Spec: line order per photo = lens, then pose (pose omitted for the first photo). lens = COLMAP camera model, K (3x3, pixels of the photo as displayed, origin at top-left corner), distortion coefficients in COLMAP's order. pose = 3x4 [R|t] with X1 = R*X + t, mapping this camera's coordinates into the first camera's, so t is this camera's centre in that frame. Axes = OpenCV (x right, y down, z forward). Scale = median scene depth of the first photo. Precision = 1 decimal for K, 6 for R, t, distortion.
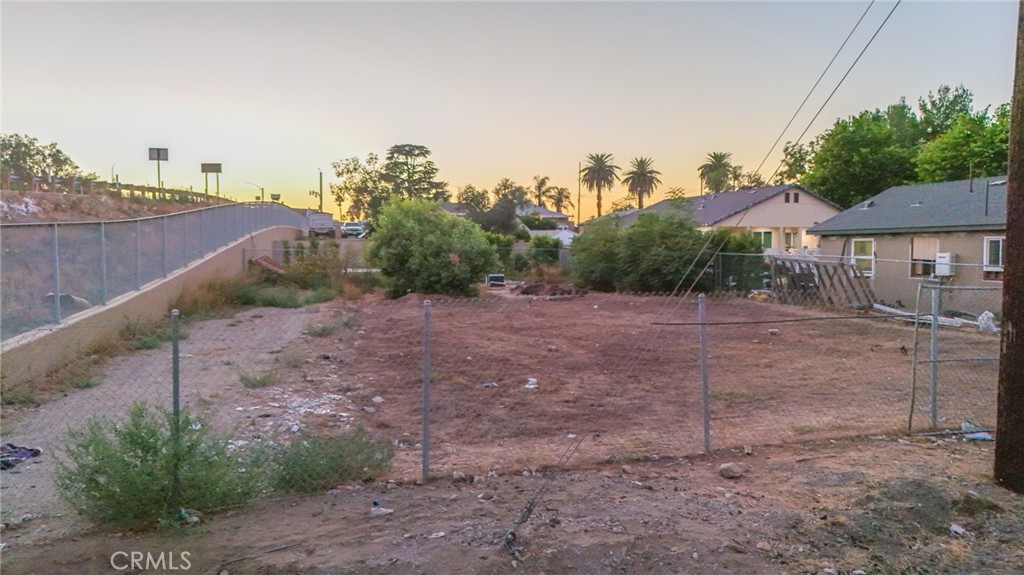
lens RADIAL K [[755.8, 0, 512.0], [0, 755.8, 287.5], [0, 0, 1]] dist [0.076172, -0.073321]
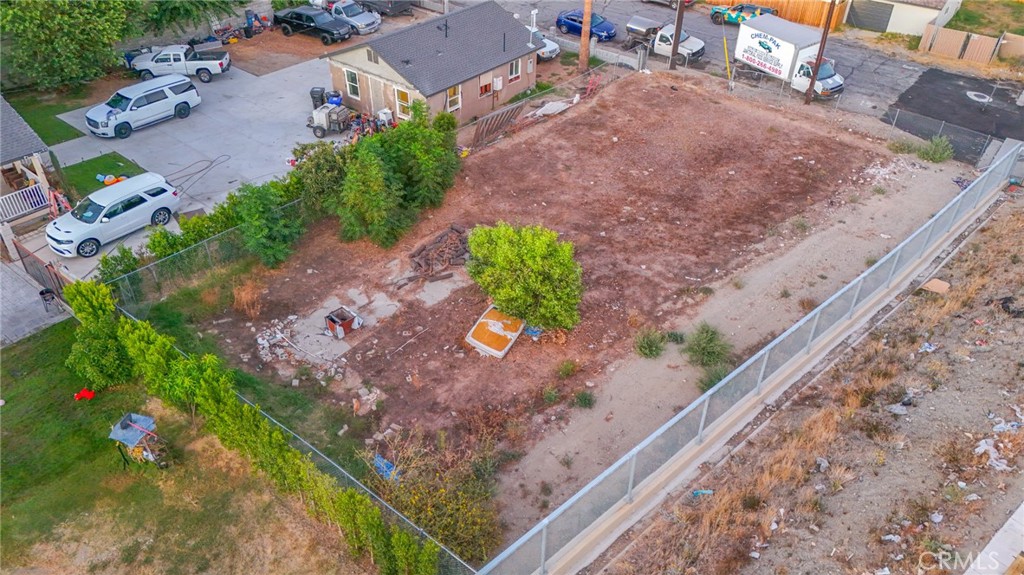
lens RADIAL K [[750.8, 0, 512.0], [0, 750.8, 287.5], [0, 0, 1]] dist [0.082158, -0.078246]
pose [[-0.534742, -0.508827, 0.674645, -0.493829], [0.031386, 0.785872, 0.617593, -0.406199], [-0.844432, 0.351427, -0.404269, 0.995989]]
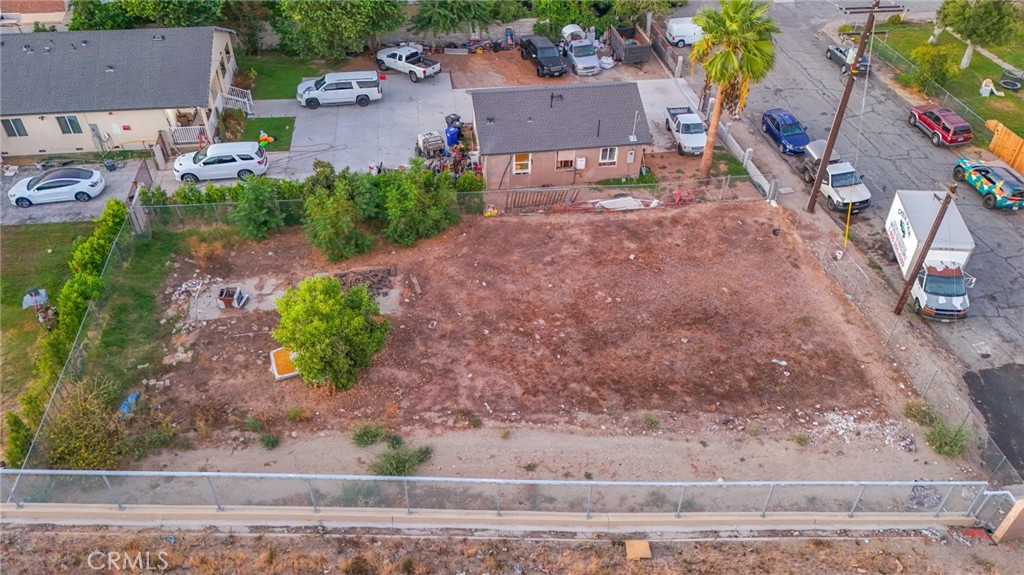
lens RADIAL K [[750.8, 0, 512.0], [0, 750.8, 287.5], [0, 0, 1]] dist [0.082158, -0.078246]
pose [[0.176058, -0.622916, 0.762220, -0.582024], [0.041503, 0.778324, 0.626490, -0.516942], [-0.983504, -0.078664, 0.162883, 0.443962]]
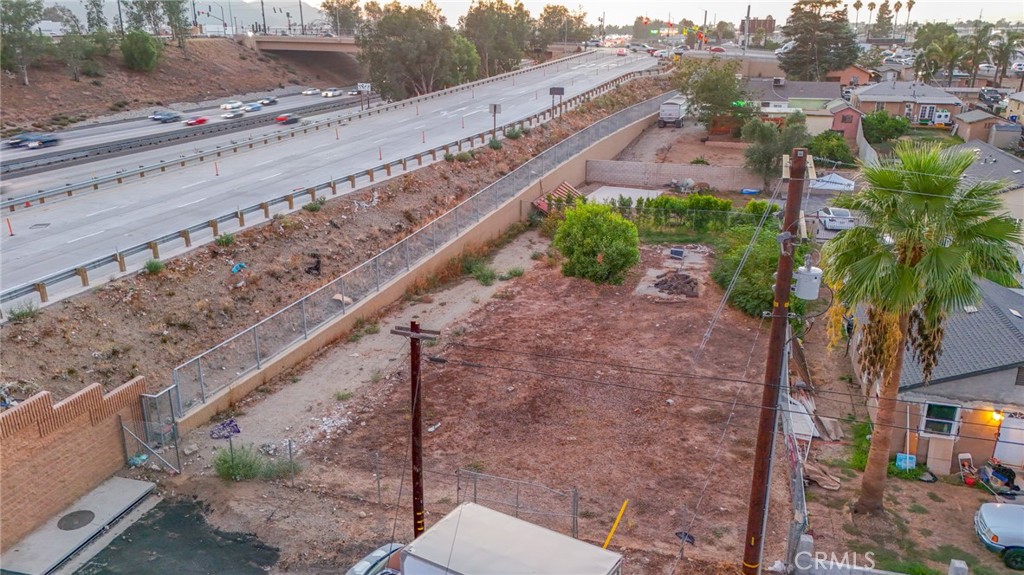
lens RADIAL K [[750.8, 0, 512.0], [0, 750.8, 287.5], [0, 0, 1]] dist [0.082158, -0.078246]
pose [[0.820781, 0.190070, -0.538695, 0.386993], [-0.037149, 0.958786, 0.281691, -0.261729], [0.570034, -0.211194, 0.794014, -0.153920]]
